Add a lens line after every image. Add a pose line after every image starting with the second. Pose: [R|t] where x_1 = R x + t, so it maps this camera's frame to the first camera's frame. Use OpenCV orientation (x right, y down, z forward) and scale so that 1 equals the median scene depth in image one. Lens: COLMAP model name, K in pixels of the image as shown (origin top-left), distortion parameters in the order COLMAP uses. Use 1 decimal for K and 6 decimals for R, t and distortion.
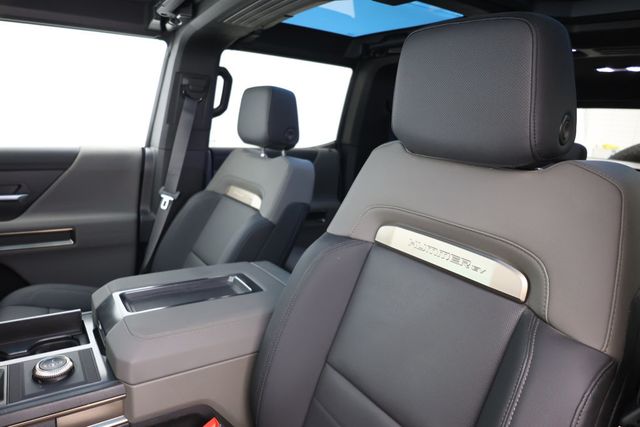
lens RADIAL K [[441.2, 0, 319.1], [0, 441.2, 211.7], [0, 0, 1]] dist [-0.025707, 0.004580]
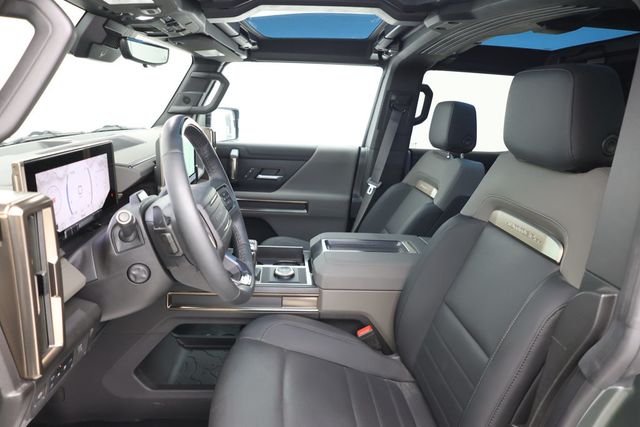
lens RADIAL K [[441.2, 0, 318.4], [0, 441.2, 213.3], [0, 0, 1]] dist [-0.025707, 0.004580]
pose [[0.869192, 0.102165, -0.483806, 0.175467], [-0.101029, 0.994475, 0.028497, 0.030675], [0.484044, 0.024110, 0.874711, -0.250025]]
